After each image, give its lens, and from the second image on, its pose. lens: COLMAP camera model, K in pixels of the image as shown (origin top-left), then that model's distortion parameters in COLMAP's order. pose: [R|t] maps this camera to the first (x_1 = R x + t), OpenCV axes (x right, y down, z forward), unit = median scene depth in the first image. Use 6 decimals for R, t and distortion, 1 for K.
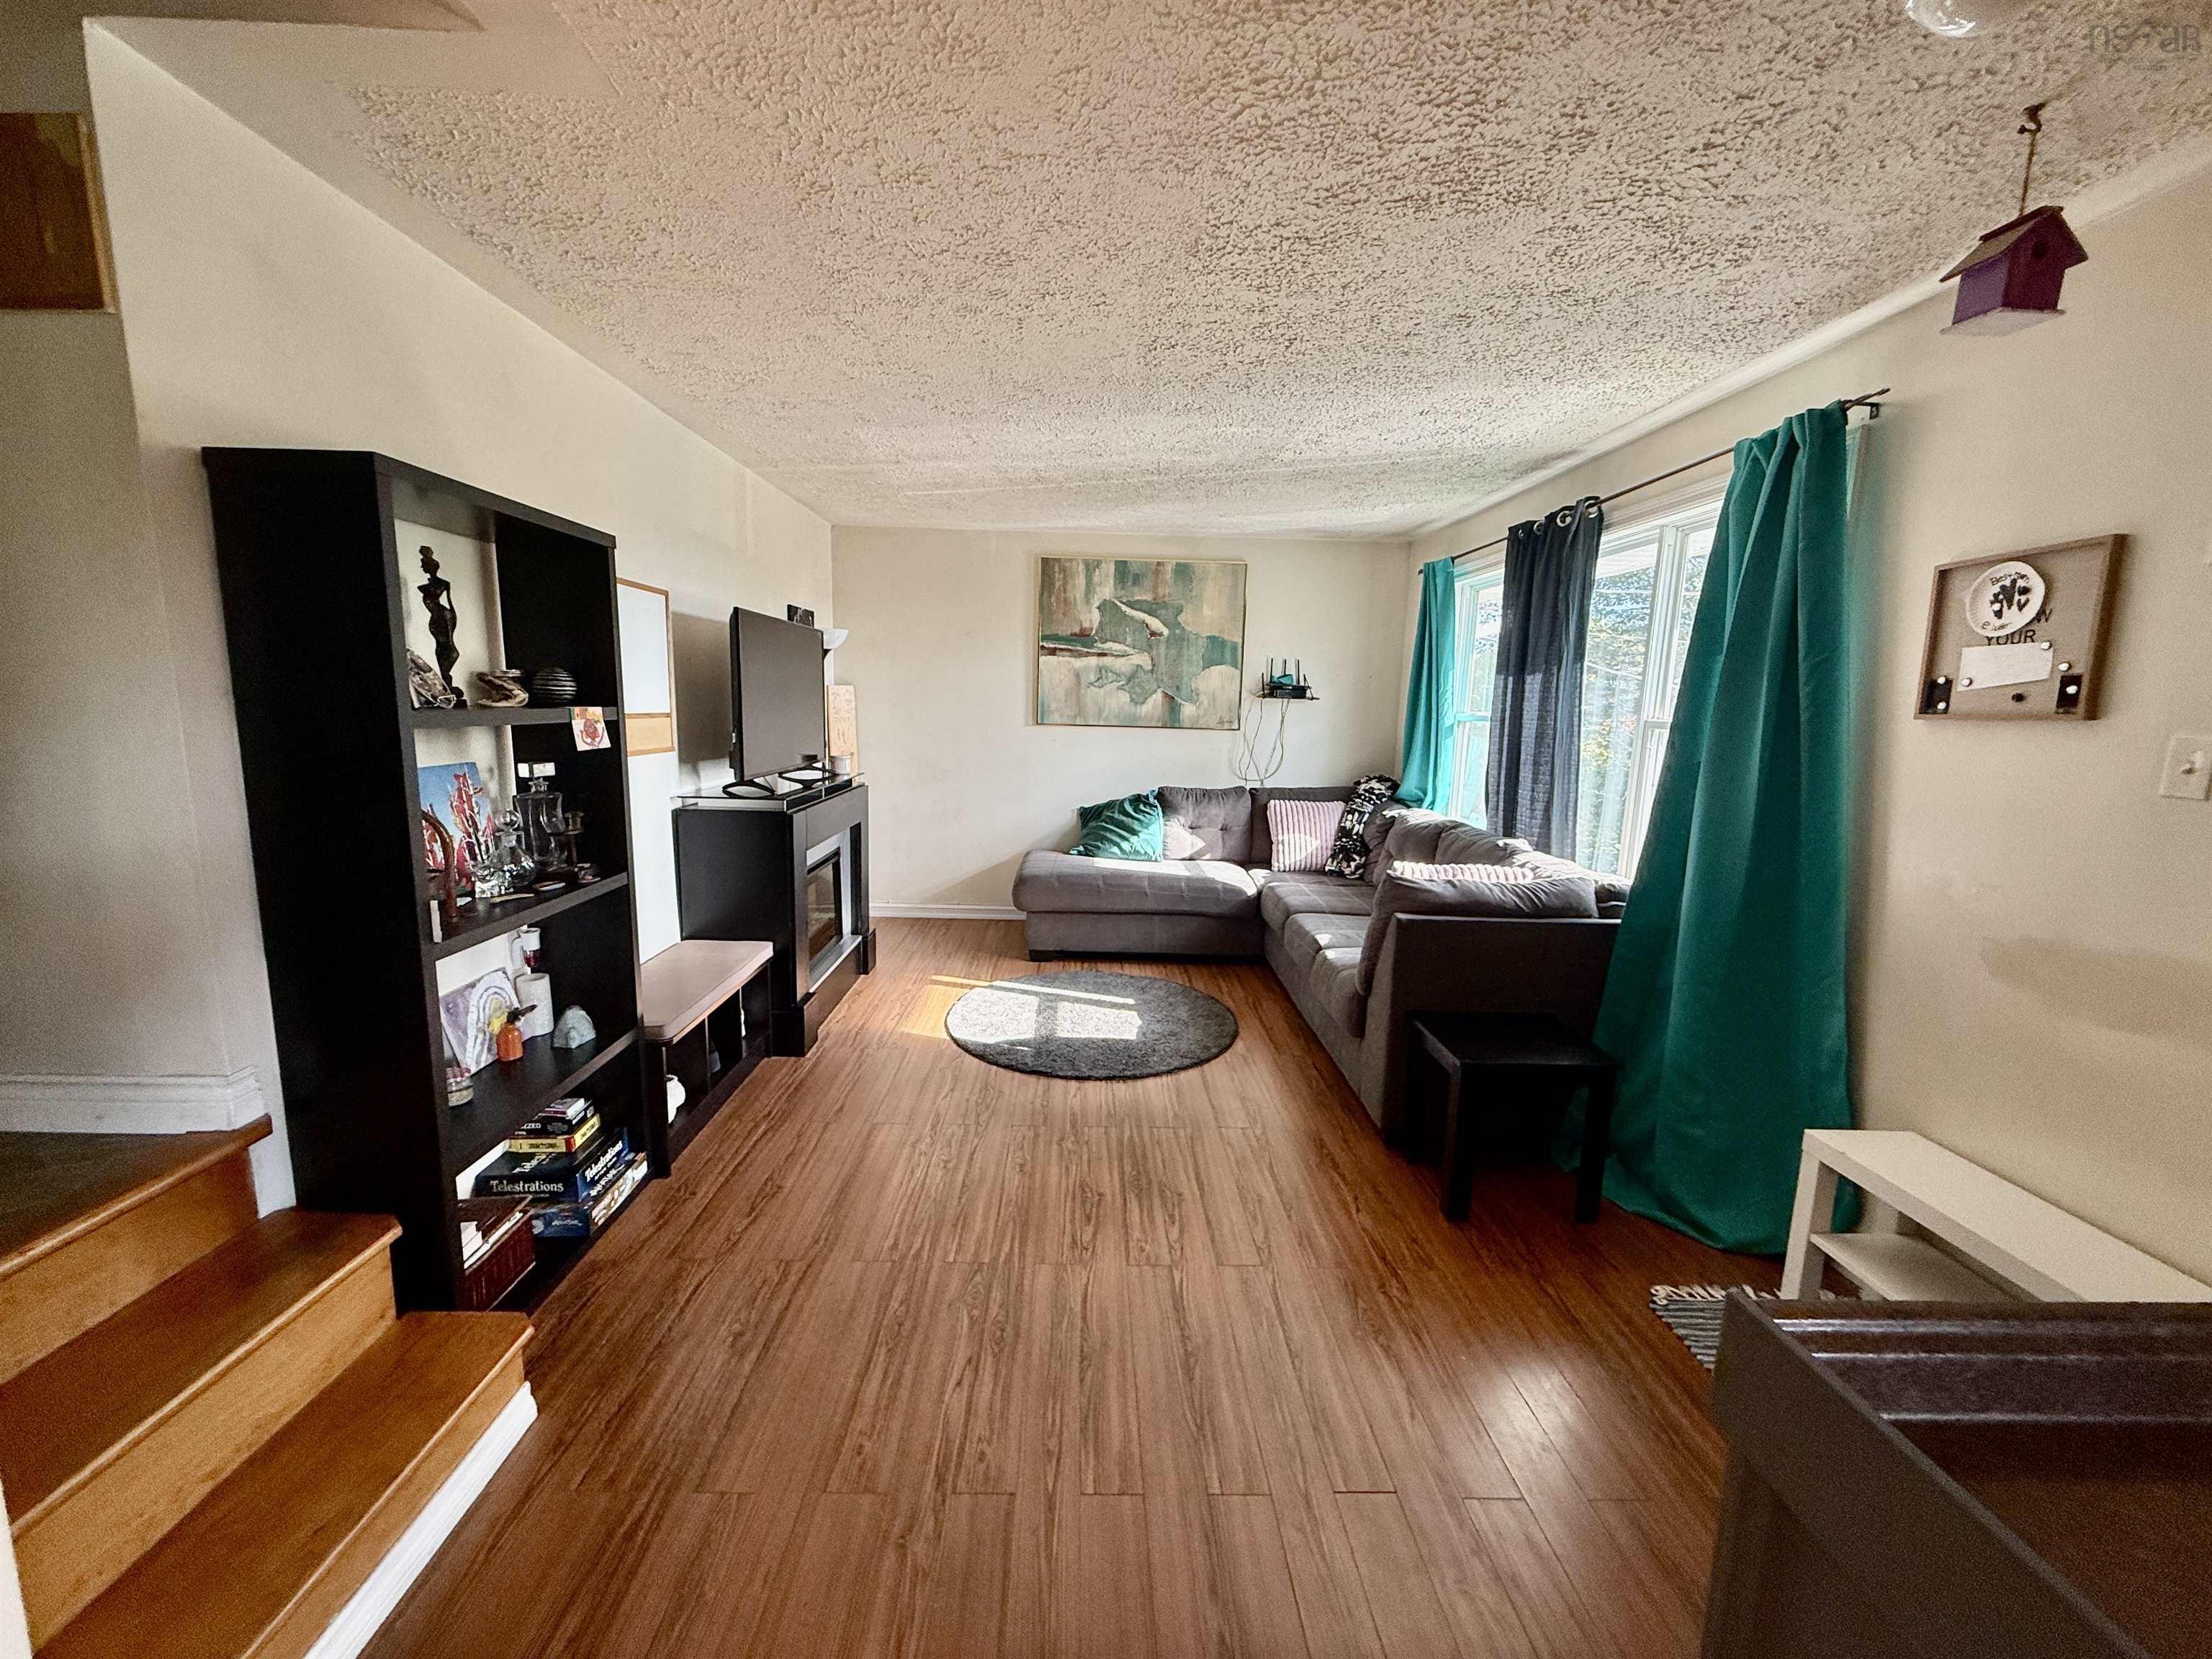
lens RADIAL K [[877.6, 0, 1106.1], [0, 877.6, 830.7], [0, 0, 1]] dist [-0.000747, 0.000240]
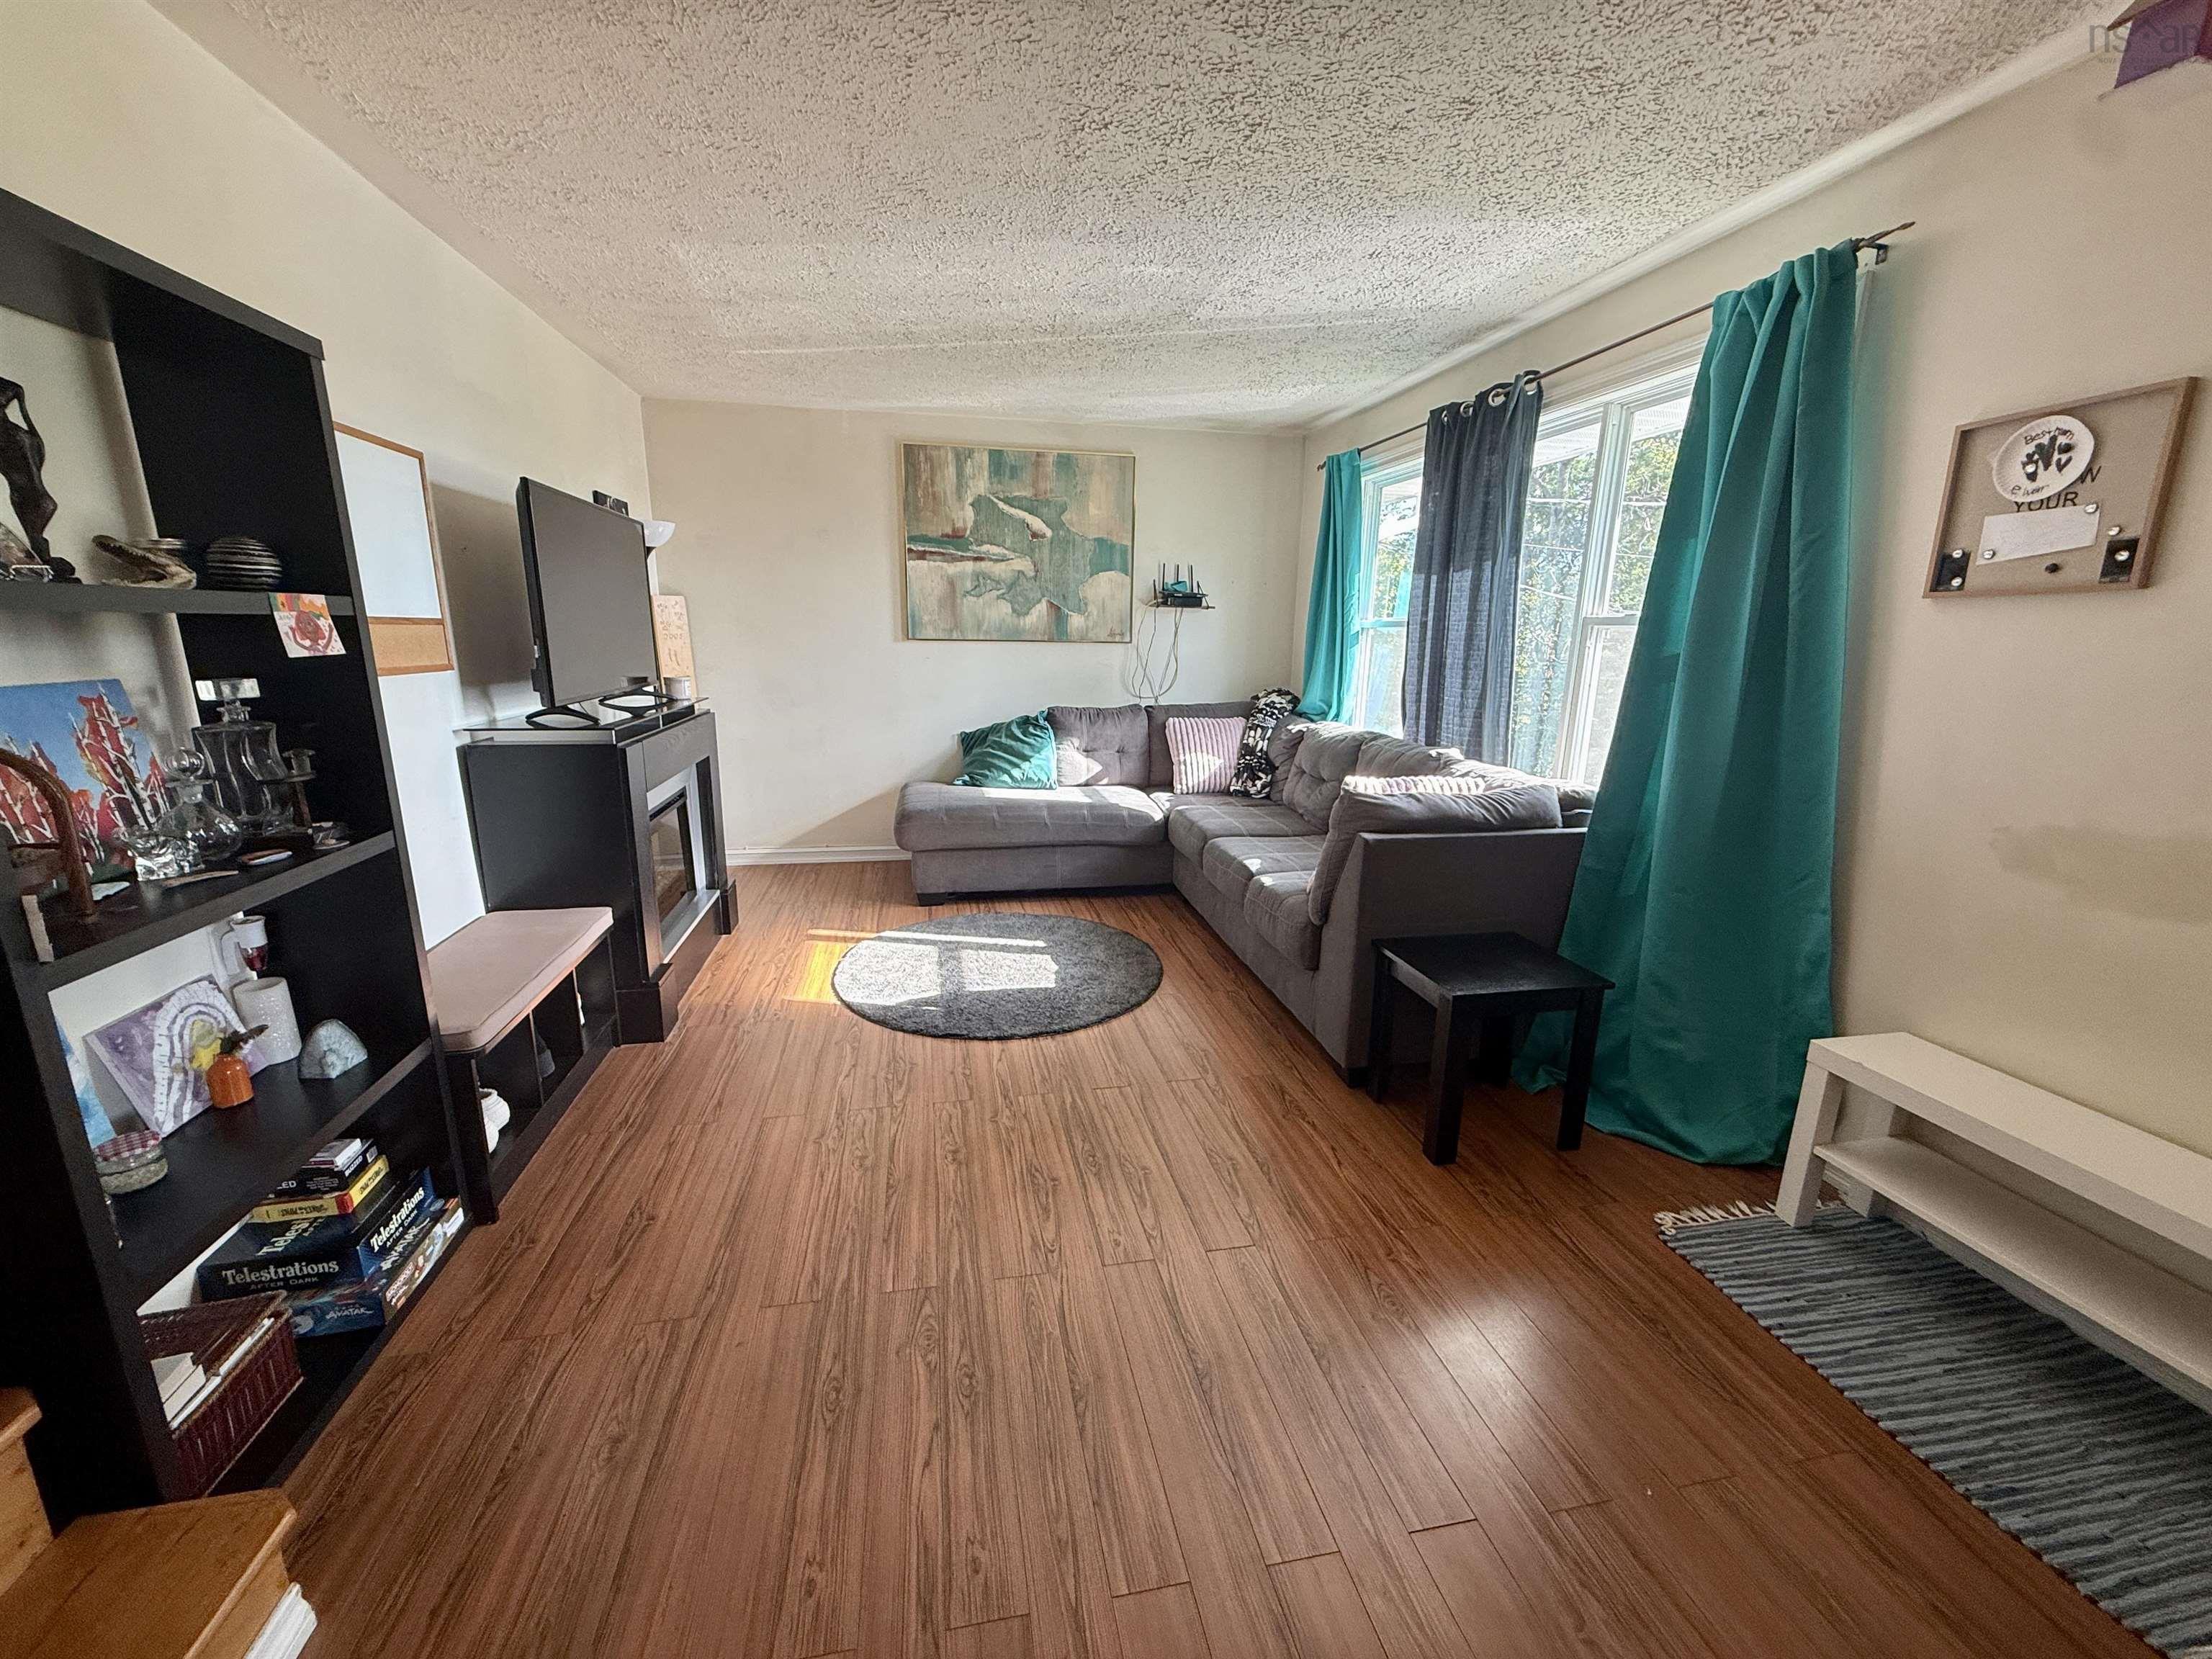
lens RADIAL K [[877.6, 0, 1105.4], [0, 877.6, 829.5], [0, 0, 1]] dist [-0.000747, 0.000240]
pose [[0.985140, -0.049744, 0.164391, -0.078810], [0.036402, 0.995868, 0.083199, 0.006463], [-0.167851, -0.075979, 0.982880, 0.174183]]
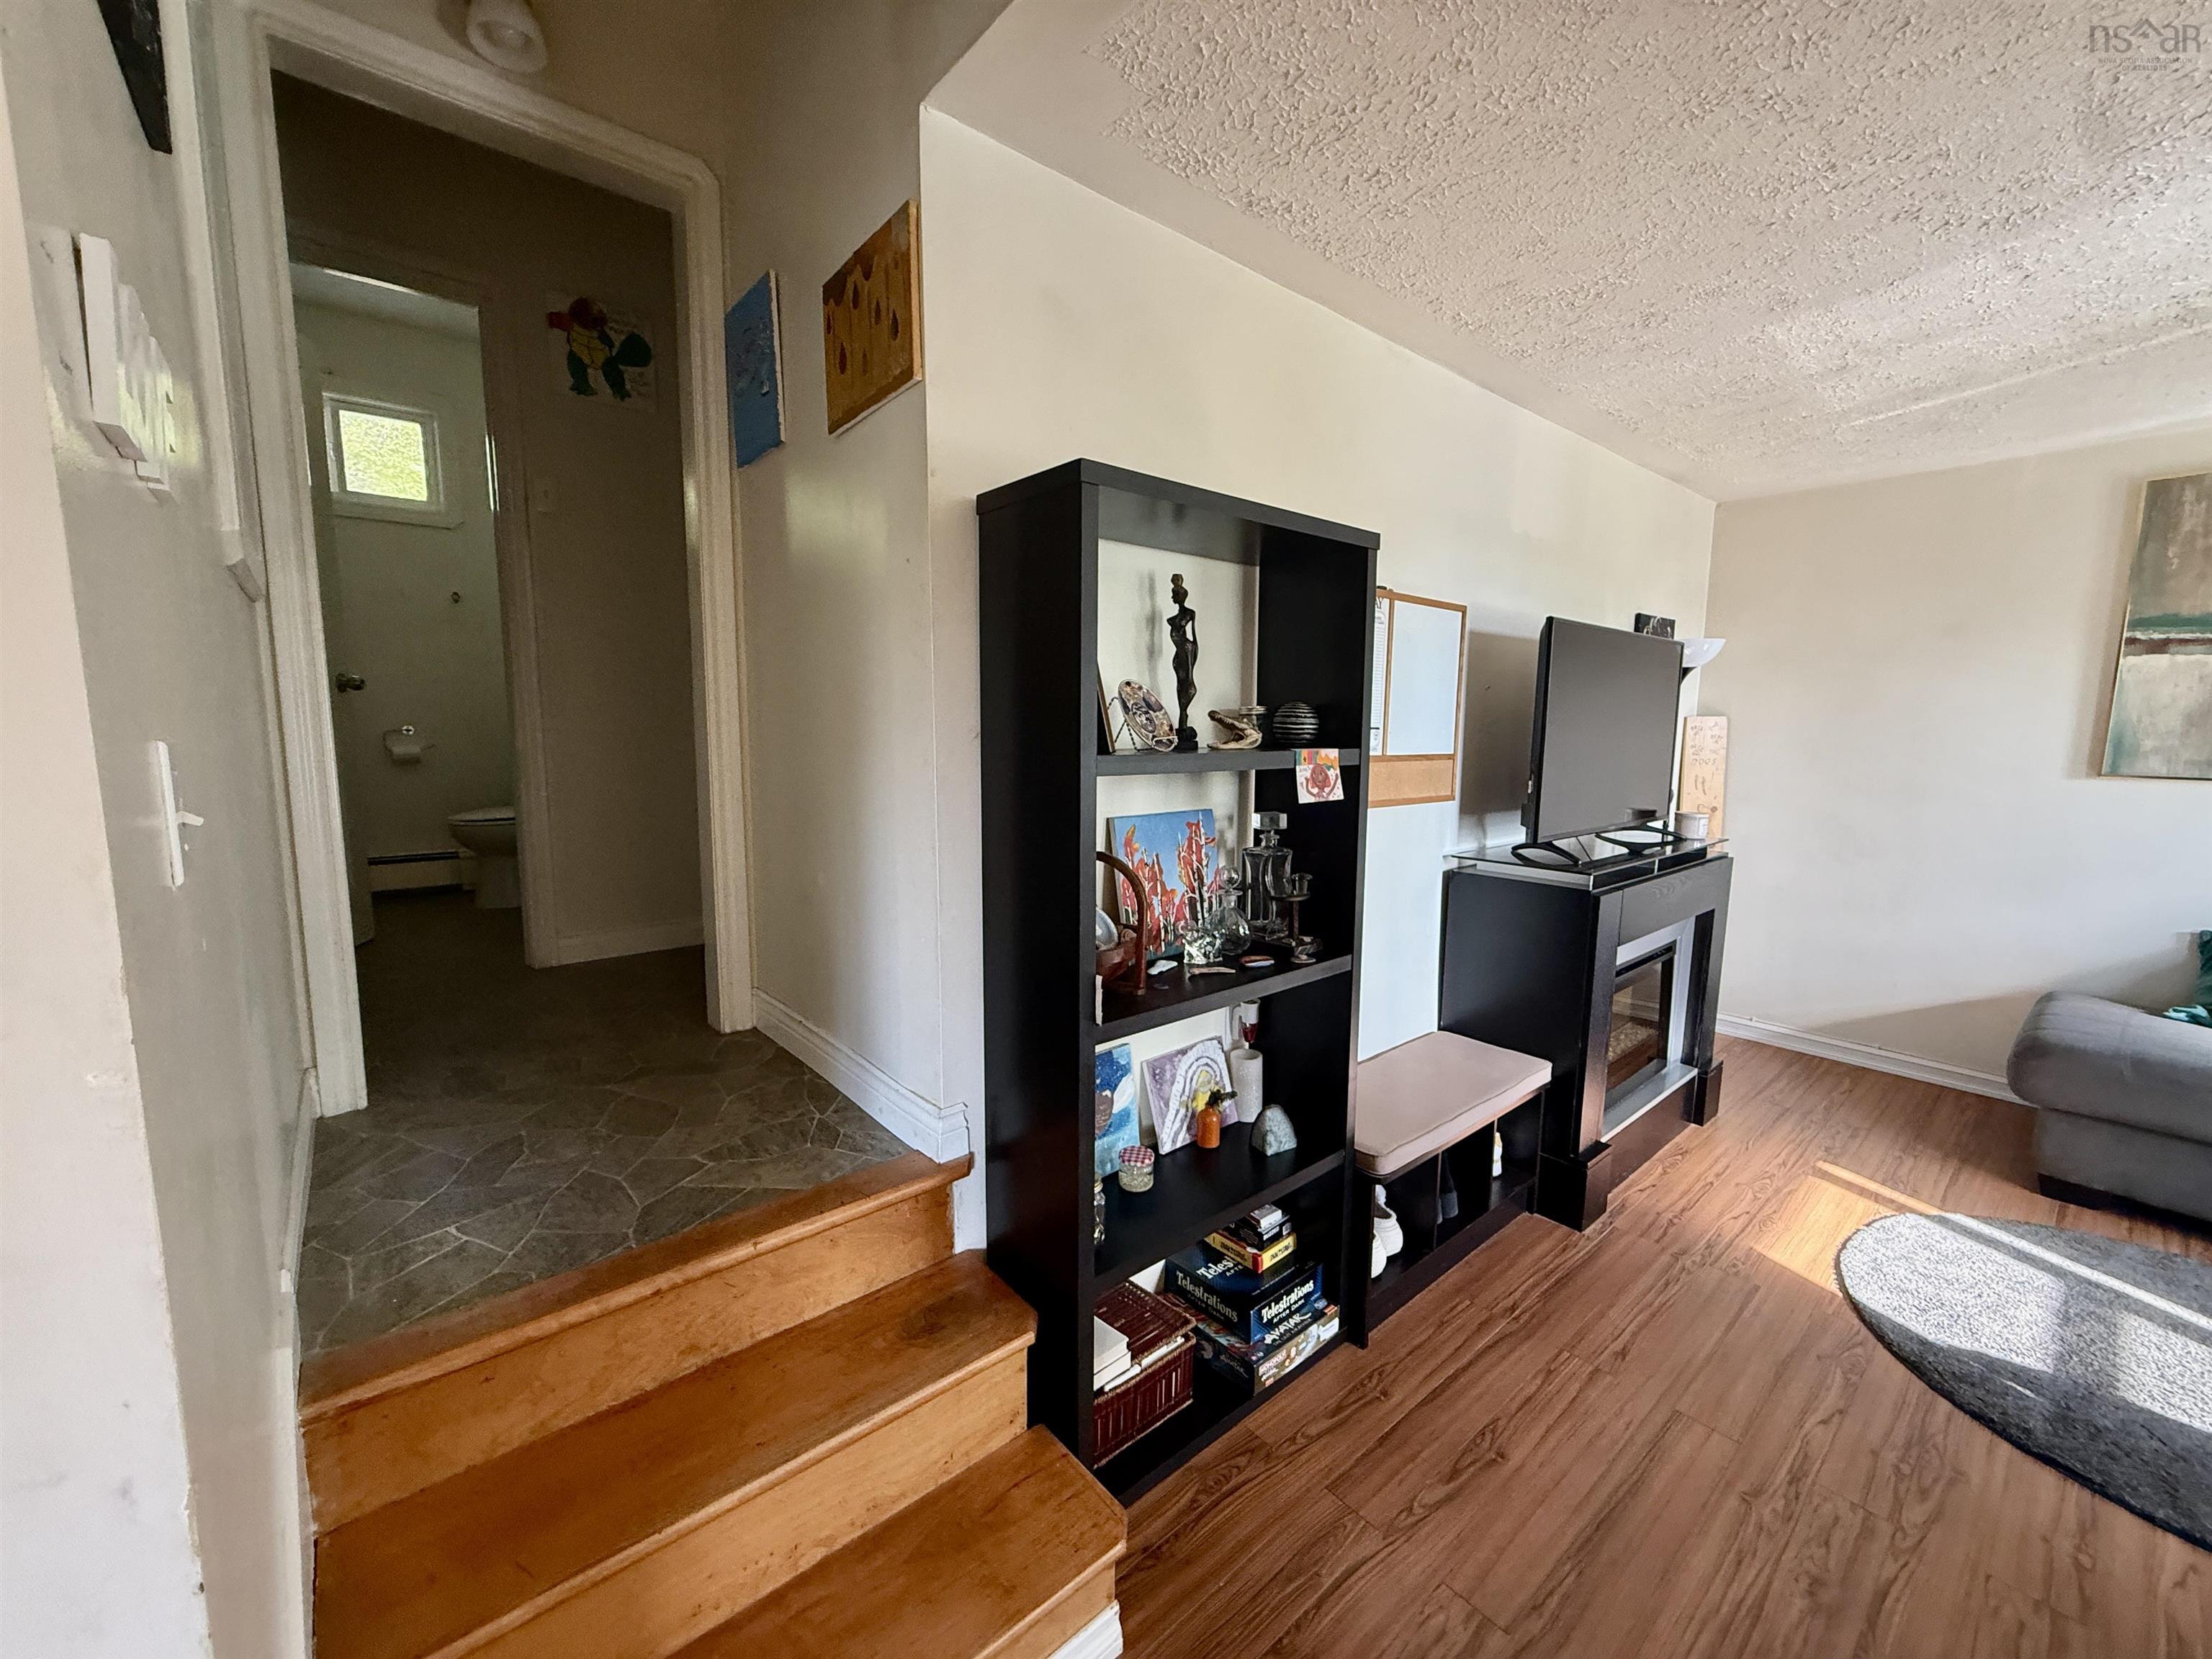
lens RADIAL K [[877.6, 0, 1092.0], [0, 877.6, 827.9], [0, 0, 1]] dist [-0.000747, 0.000240]
pose [[0.616910, 0.074224, -0.783526, -0.069970], [-0.108554, 0.994052, 0.008696, -0.044382], [0.779511, 0.079690, 0.621298, 0.284600]]
